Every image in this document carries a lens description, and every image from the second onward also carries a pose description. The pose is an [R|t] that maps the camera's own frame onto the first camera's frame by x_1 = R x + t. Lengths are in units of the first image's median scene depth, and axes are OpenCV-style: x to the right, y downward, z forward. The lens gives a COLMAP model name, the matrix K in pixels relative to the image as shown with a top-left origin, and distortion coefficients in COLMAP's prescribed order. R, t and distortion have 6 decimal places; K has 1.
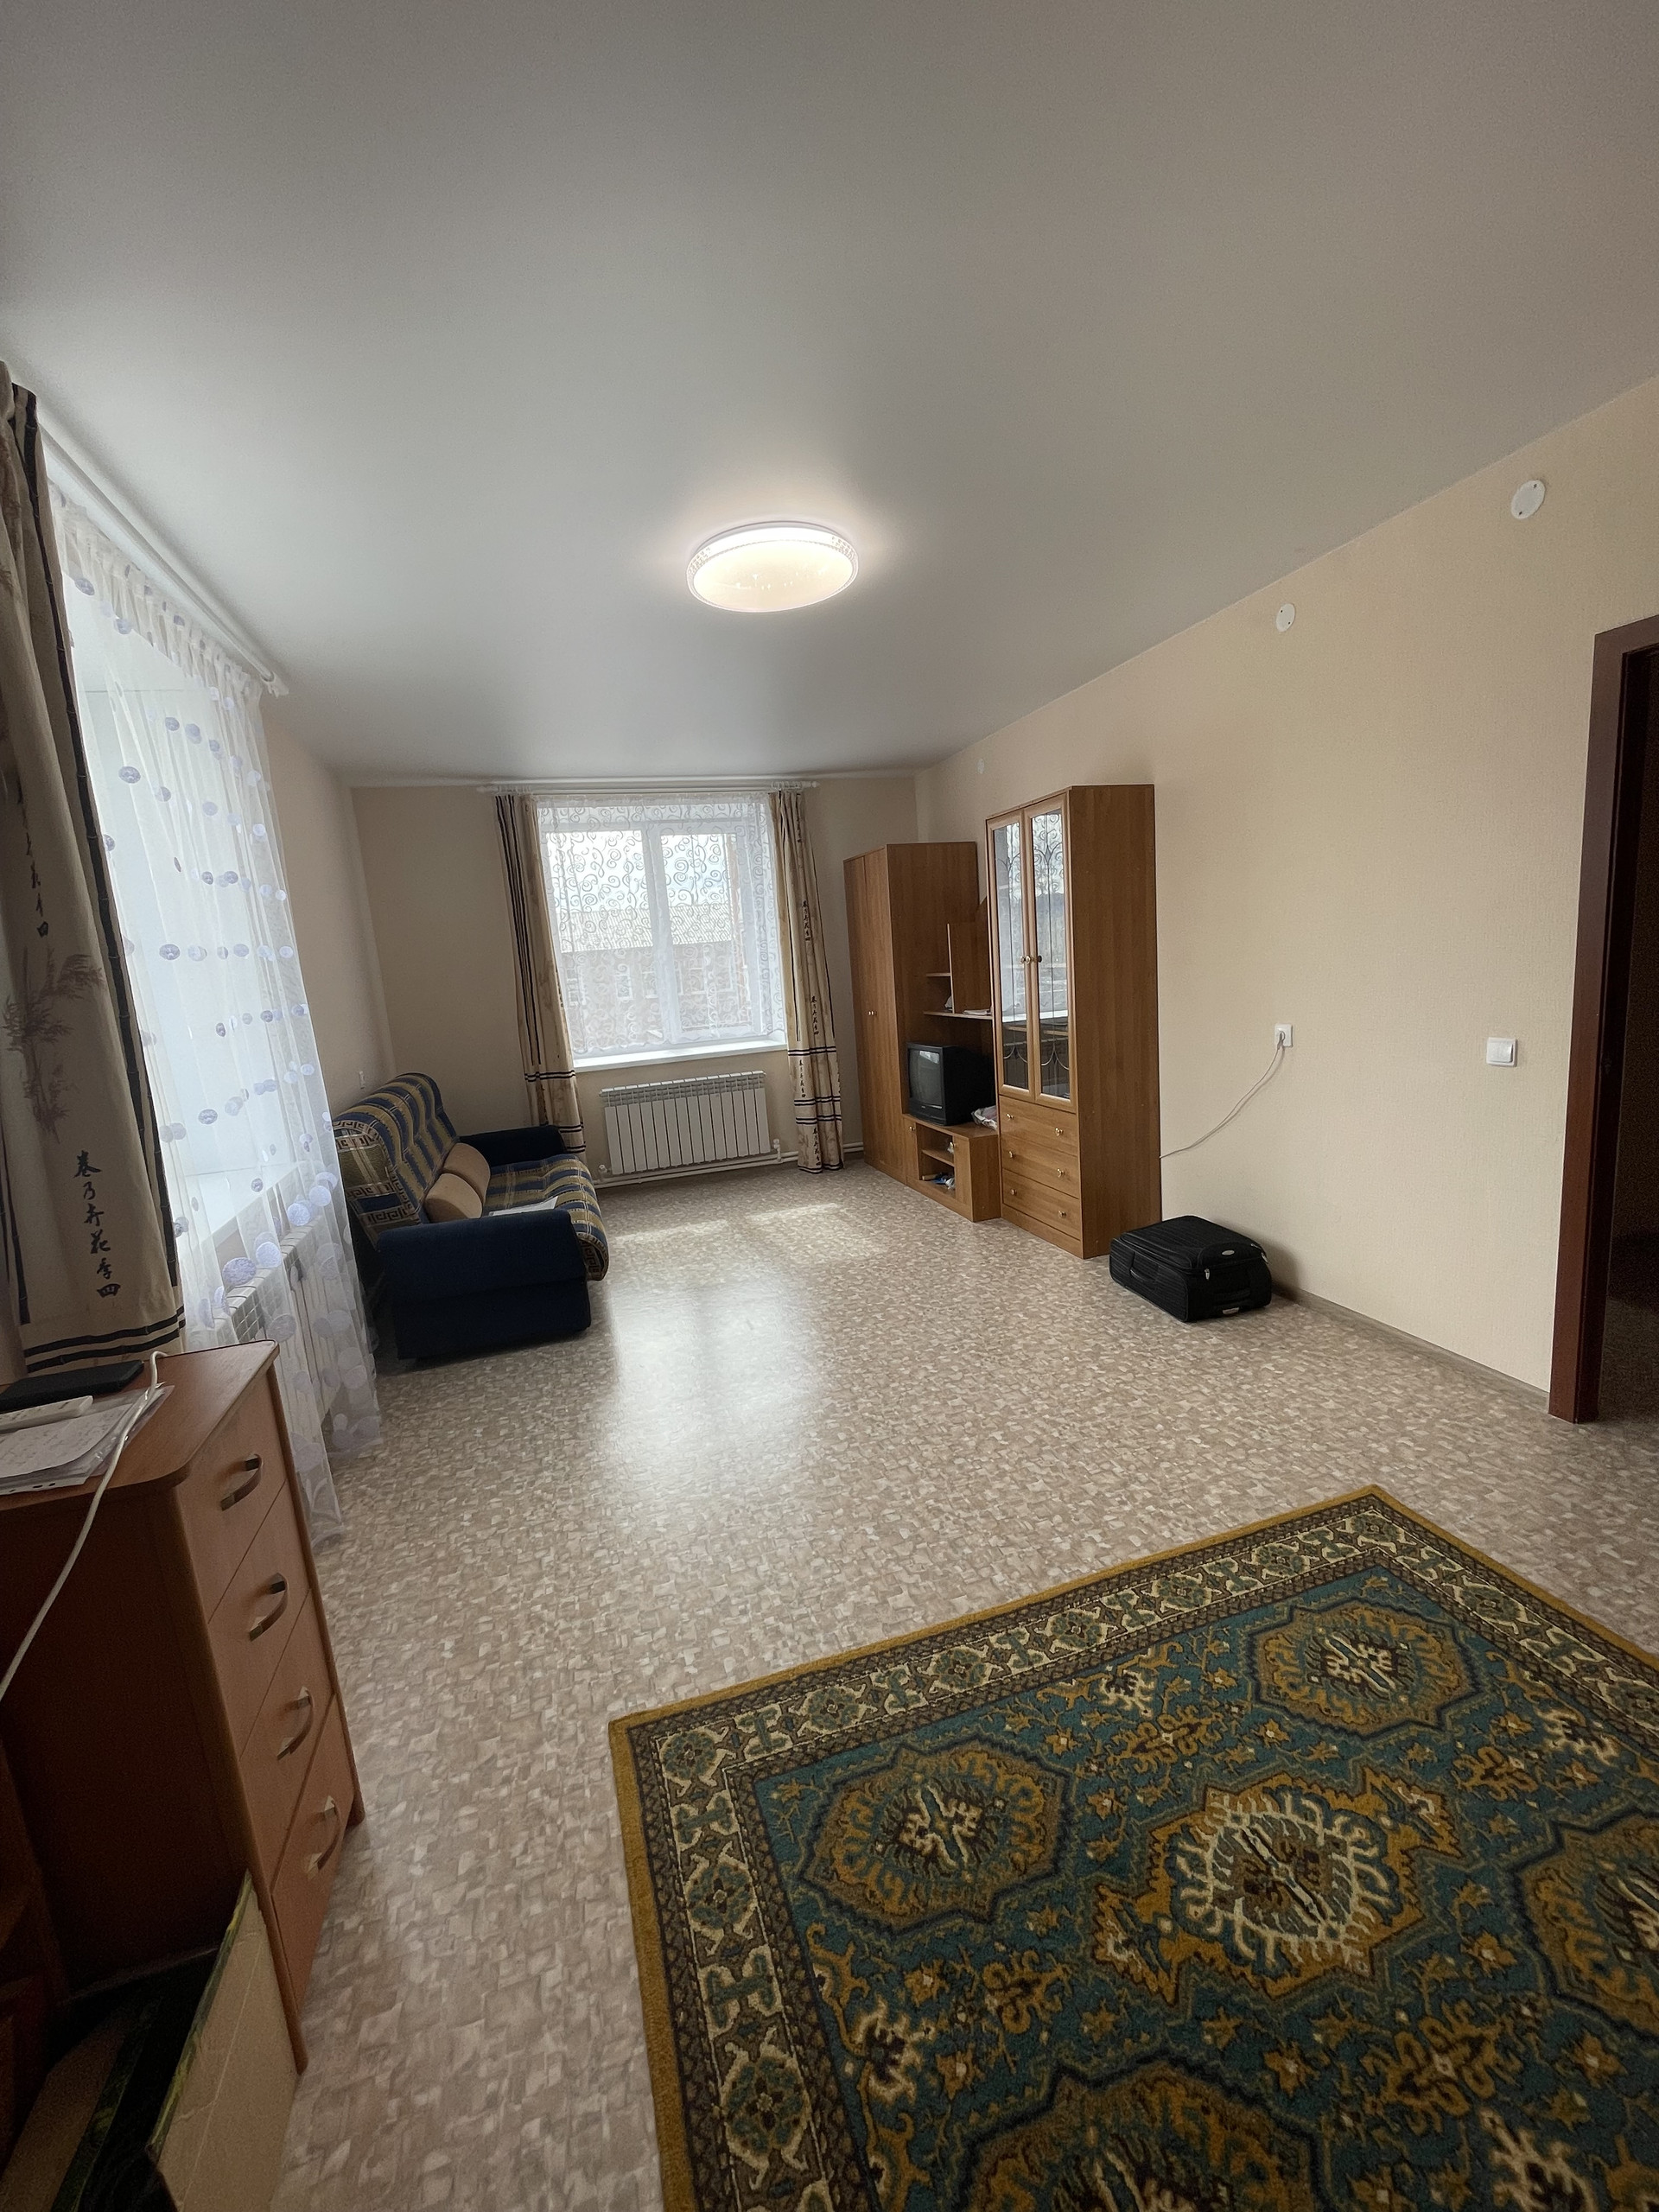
lens RADIAL K [[897.5, 0, 830.6], [0, 897.5, 1102.5], [0, 0, 1]] dist [0.001187, -0.000507]
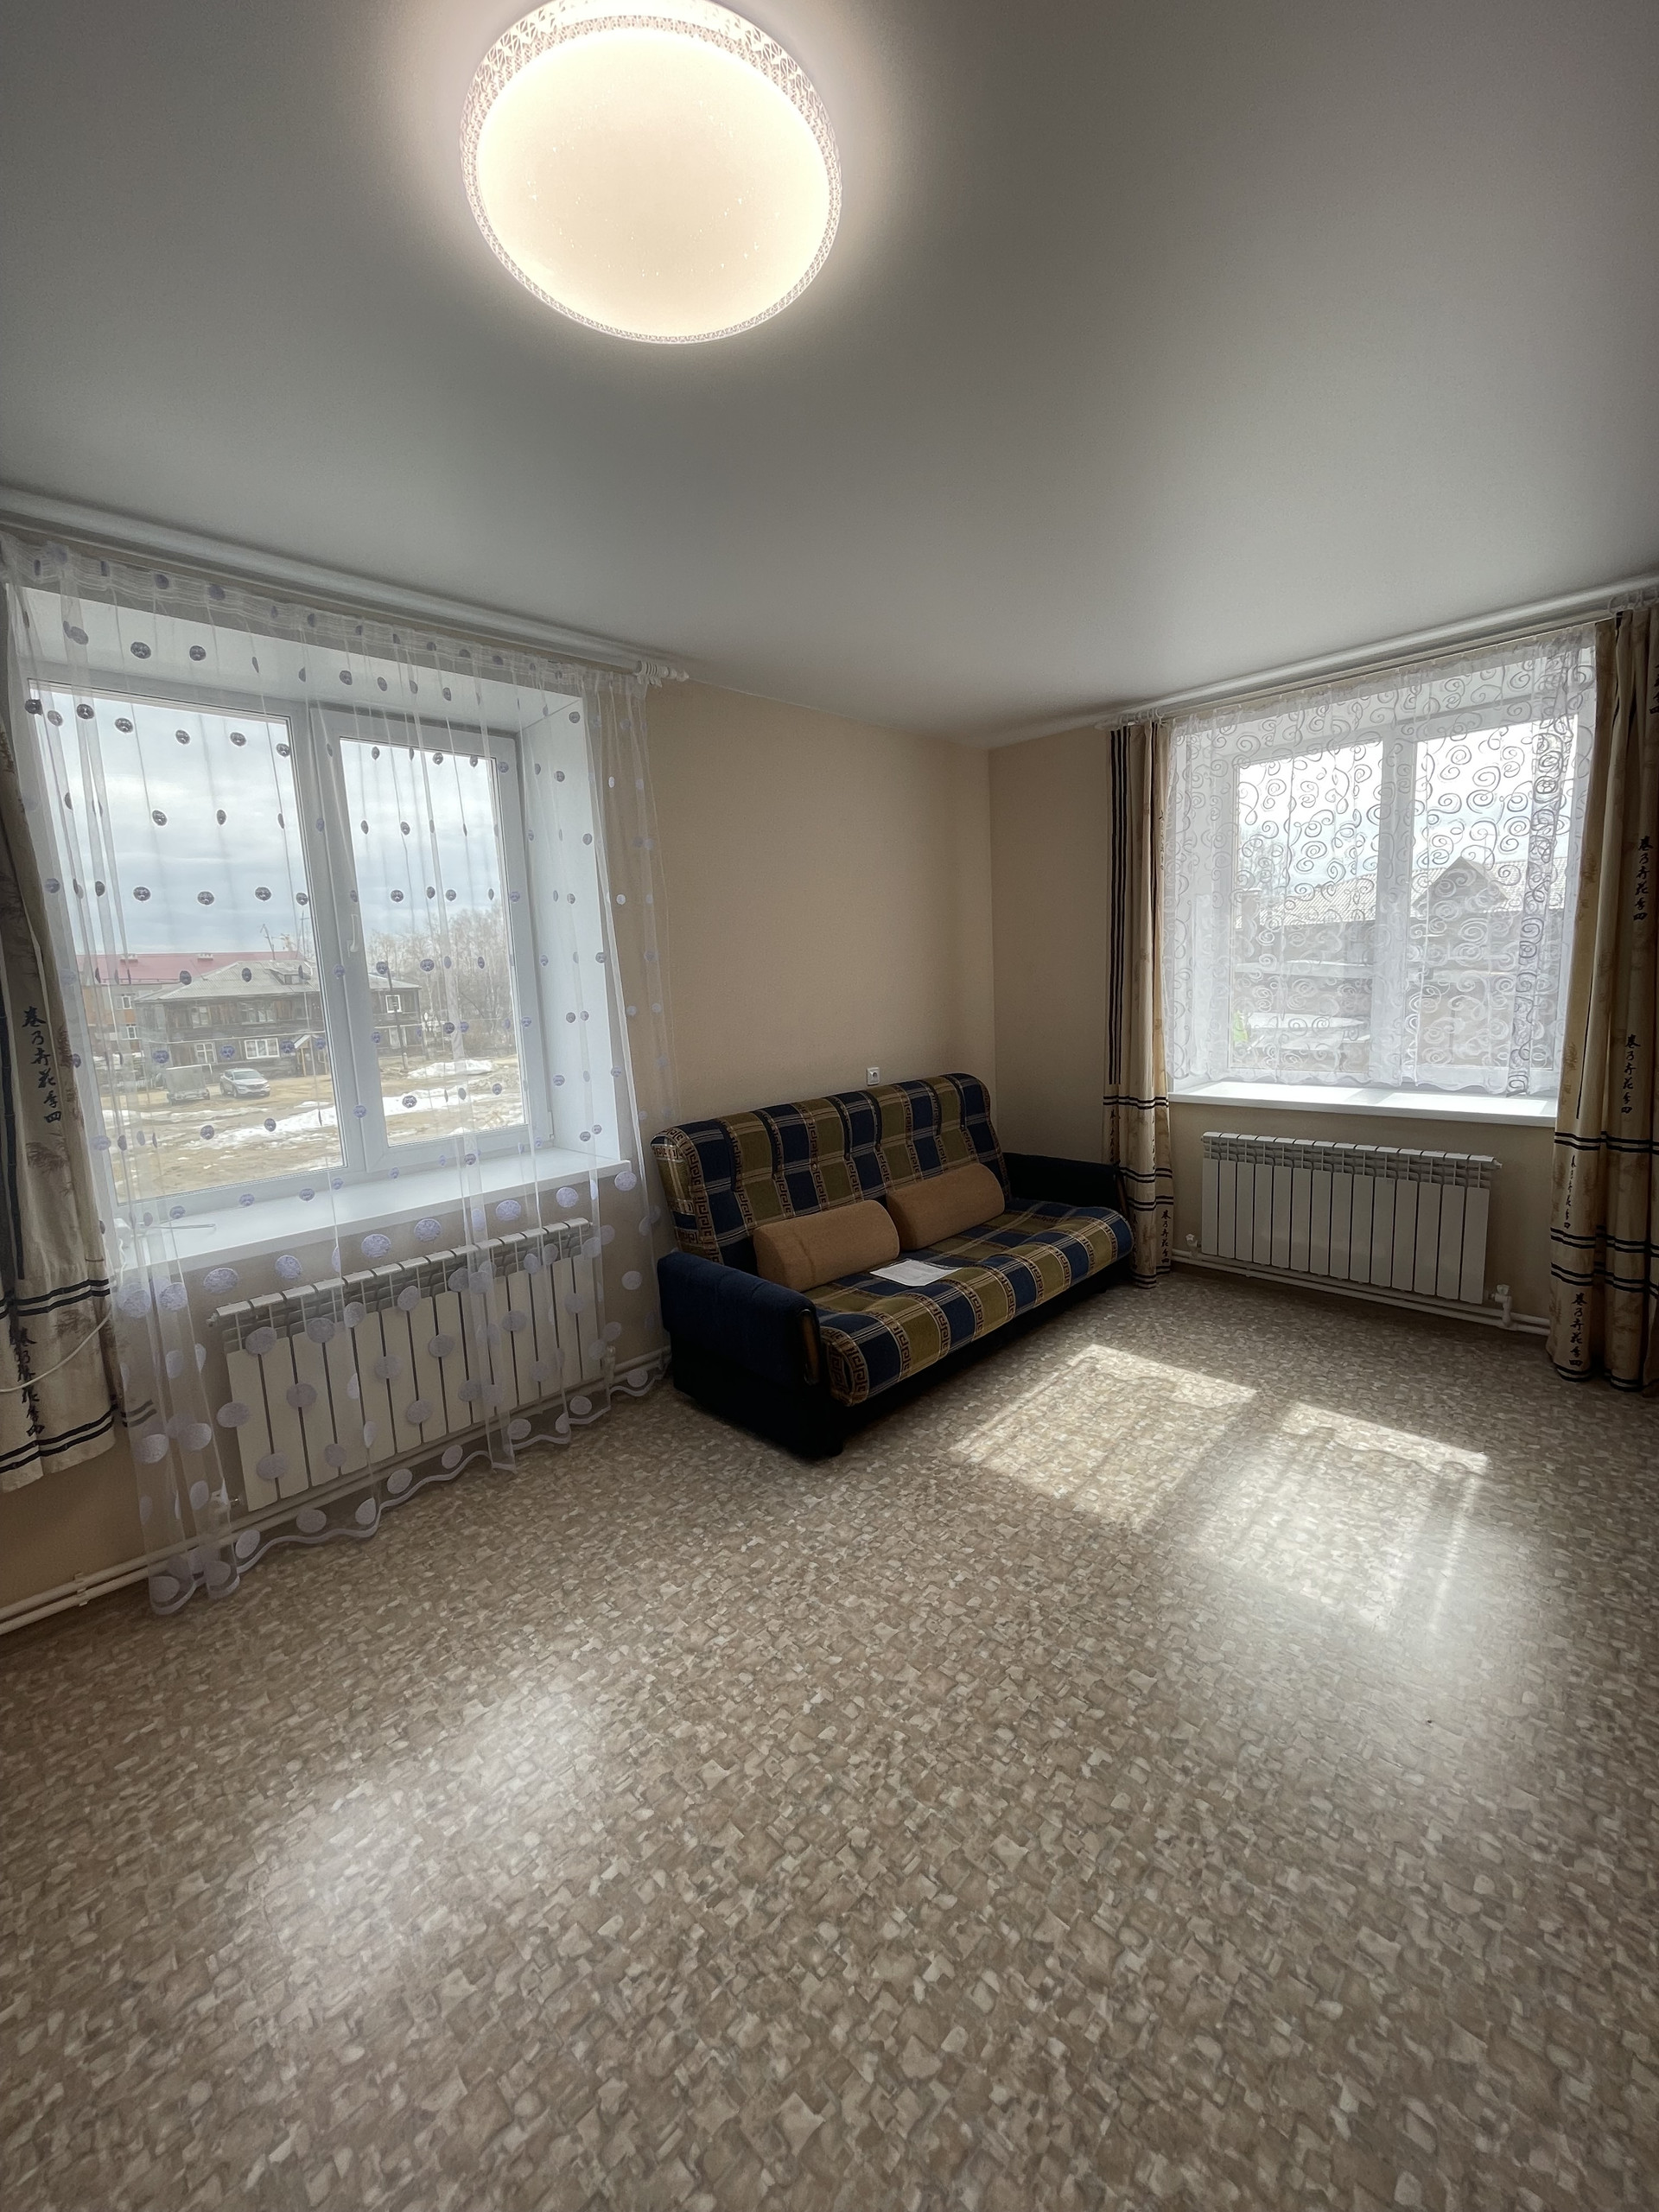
lens RADIAL K [[897.5, 0, 830.6], [0, 897.5, 1102.5], [0, 0, 1]] dist [0.001187, -0.000507]
pose [[0.466713, 0.174525, -0.867018, 0.223438], [-0.134067, 0.982968, 0.125697, -0.091567], [0.874188, 0.057574, 0.482162, 0.421874]]
